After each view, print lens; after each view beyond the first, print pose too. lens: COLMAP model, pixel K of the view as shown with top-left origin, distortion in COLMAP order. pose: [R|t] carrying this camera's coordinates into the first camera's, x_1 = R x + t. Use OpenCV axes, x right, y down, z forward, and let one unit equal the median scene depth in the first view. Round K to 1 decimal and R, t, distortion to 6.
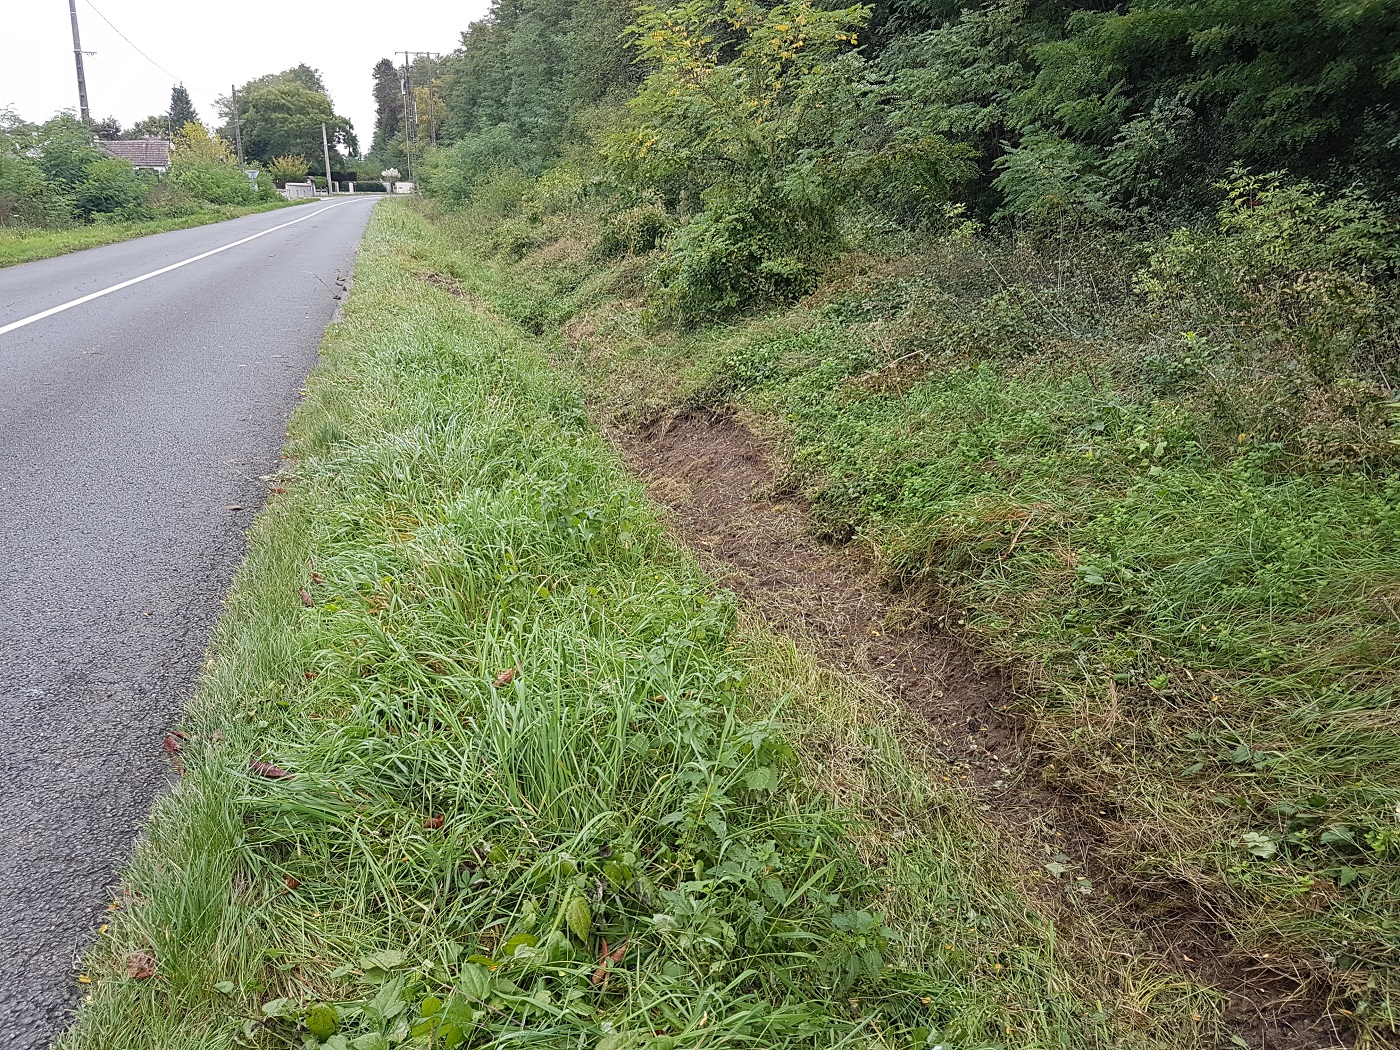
lens RADIAL K [[1153.9, 0, 700.0], [0, 1153.9, 525.0], [0, 0, 1]] dist [0.276138, -0.610733]
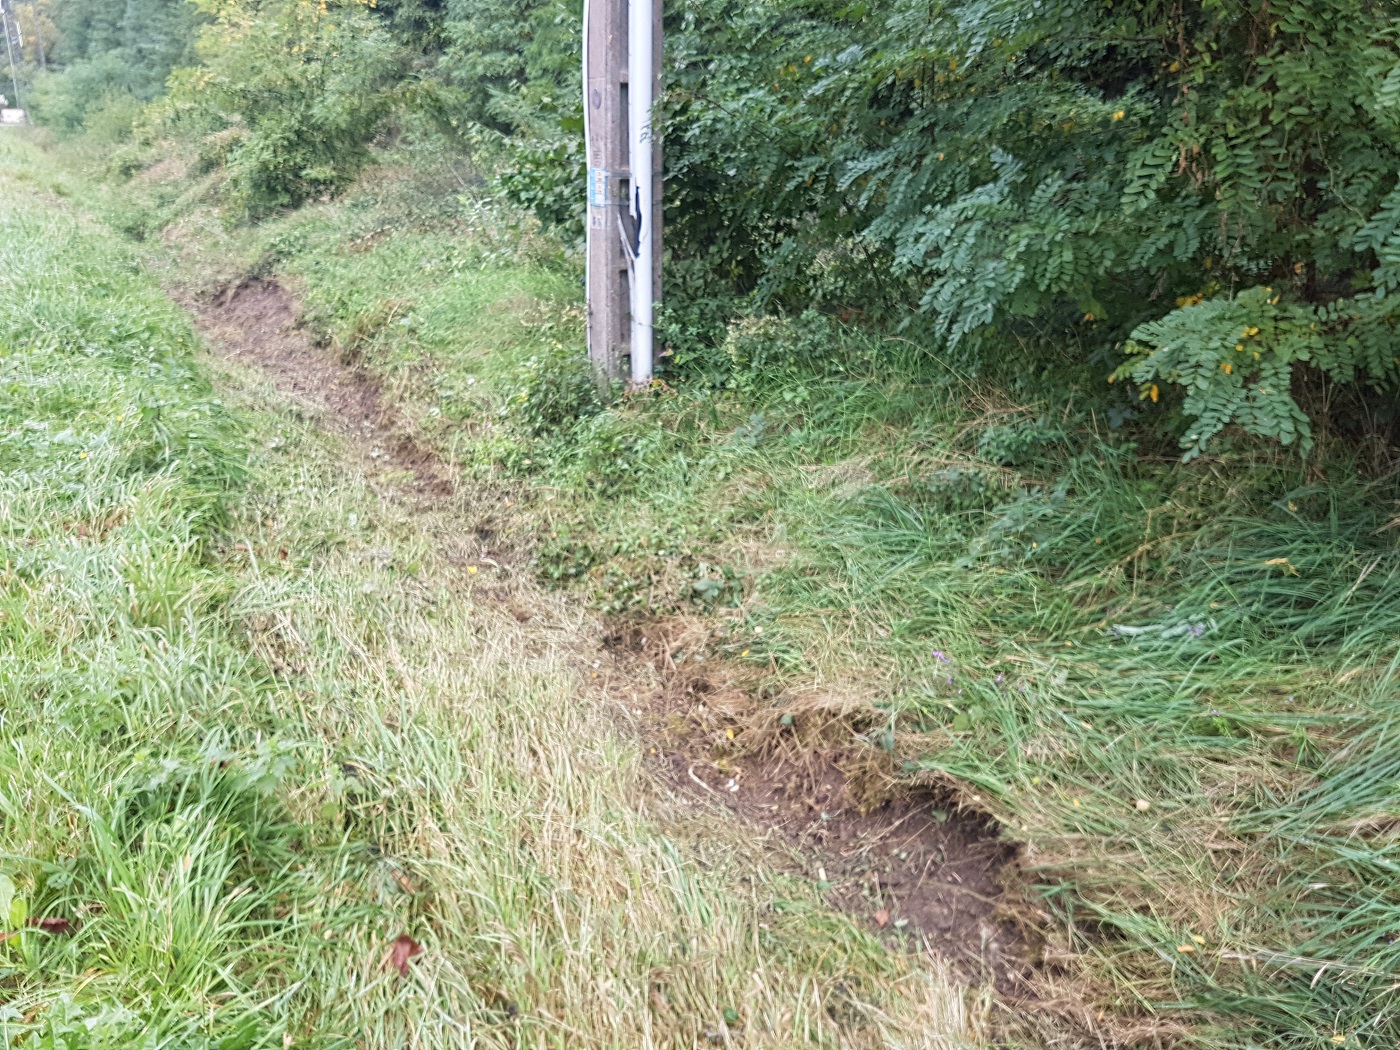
lens RADIAL K [[1204.7, 0, 700.0], [0, 1204.7, 525.0], [0, 0, 1]] dist [0.003216, -0.010854]
pose [[0.966572, -0.067517, 0.247345, 0.019991], [0.056502, 0.997080, 0.051373, 0.020911], [-0.250091, -0.035680, 0.967565, -0.070740]]
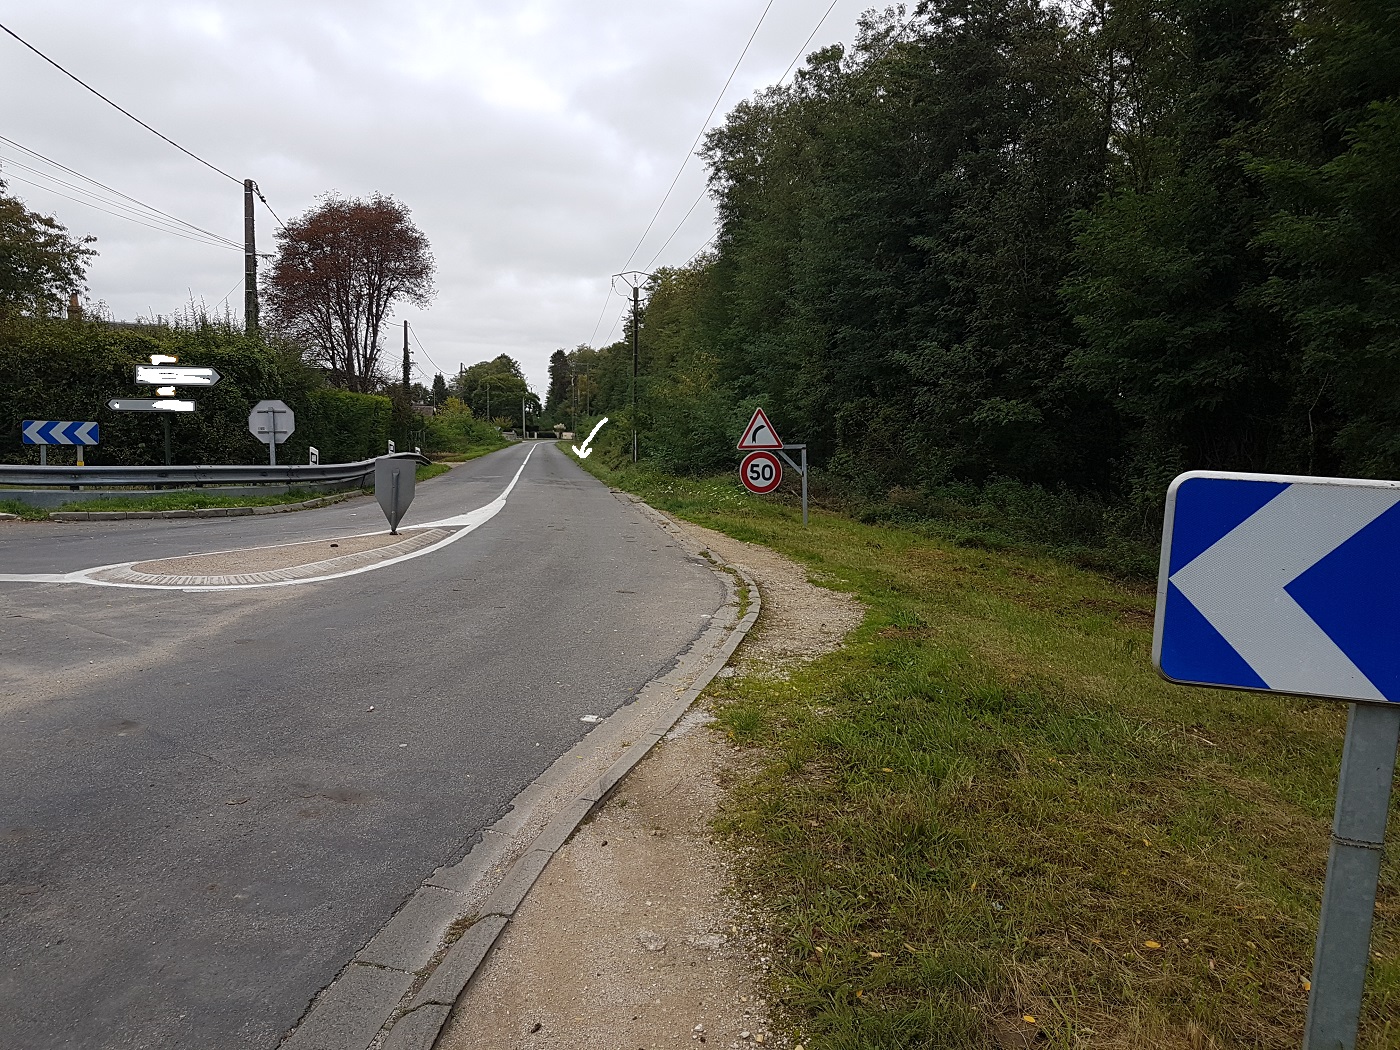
lens RADIAL K [[1153.9, 0, 700.0], [0, 1153.9, 525.0], [0, 0, 1]] dist [0.276138, -0.610733]
pose [[0.993086, 0.024245, -0.114861, 0.189786], [-0.046875, 0.978950, -0.198642, 0.233860], [0.107627, 0.202653, 0.973318, -0.823525]]
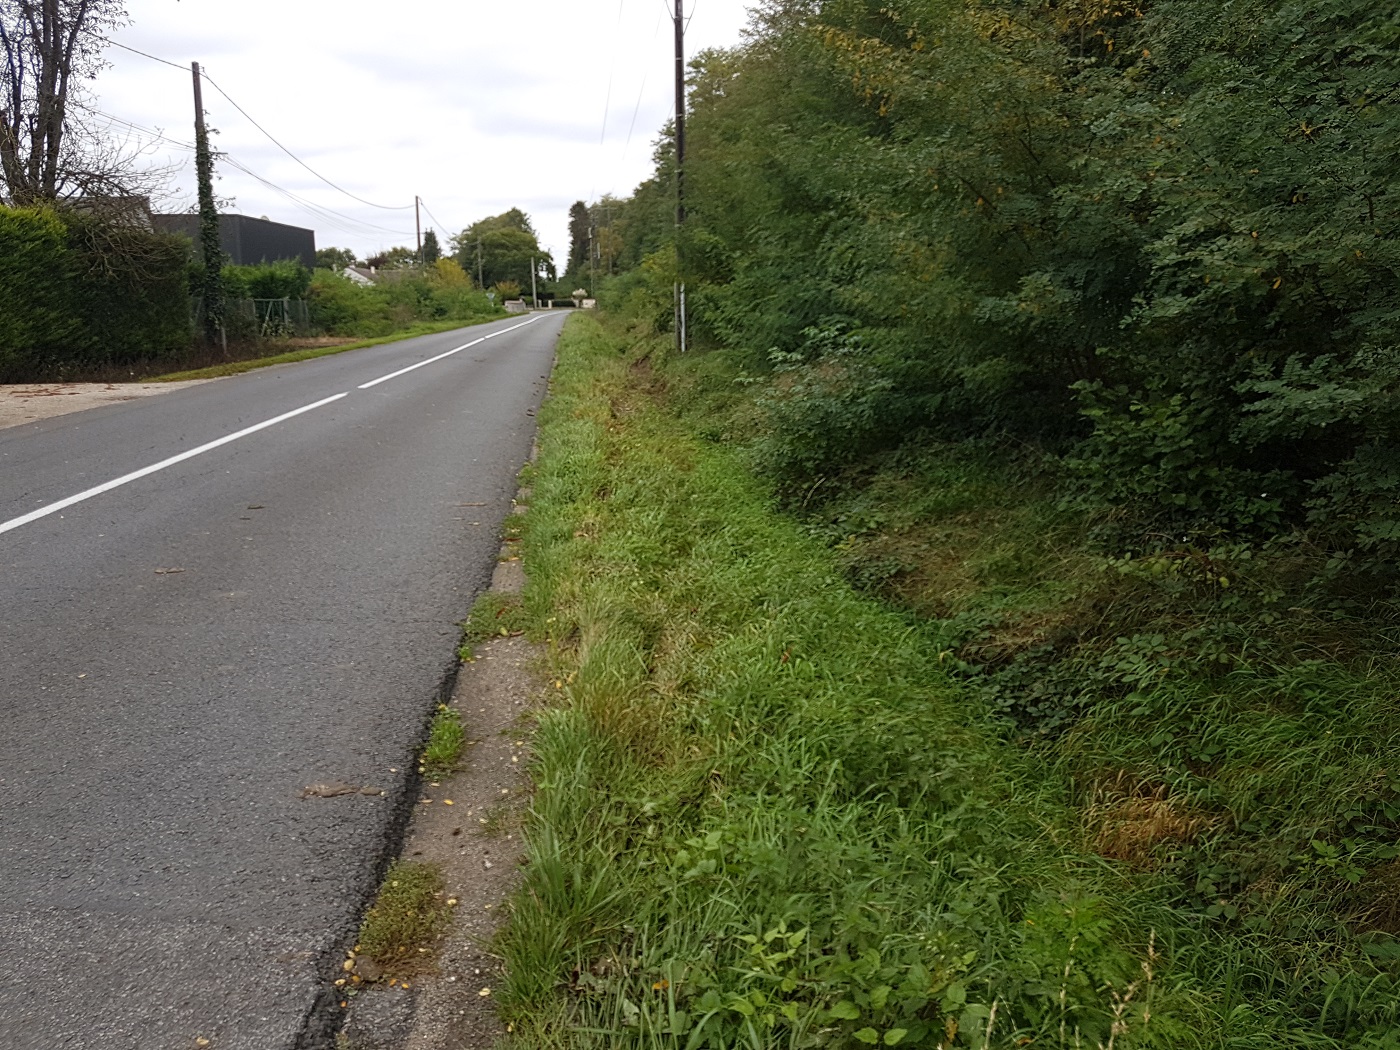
lens RADIAL K [[1153.9, 0, 700.0], [0, 1153.9, 525.0], [0, 0, 1]] dist [0.276138, -0.610733]
pose [[0.989346, 0.017181, -0.144568, 0.109108], [-0.029926, 0.995807, -0.086450, 0.116666], [0.142477, 0.089855, 0.985711, -0.404469]]
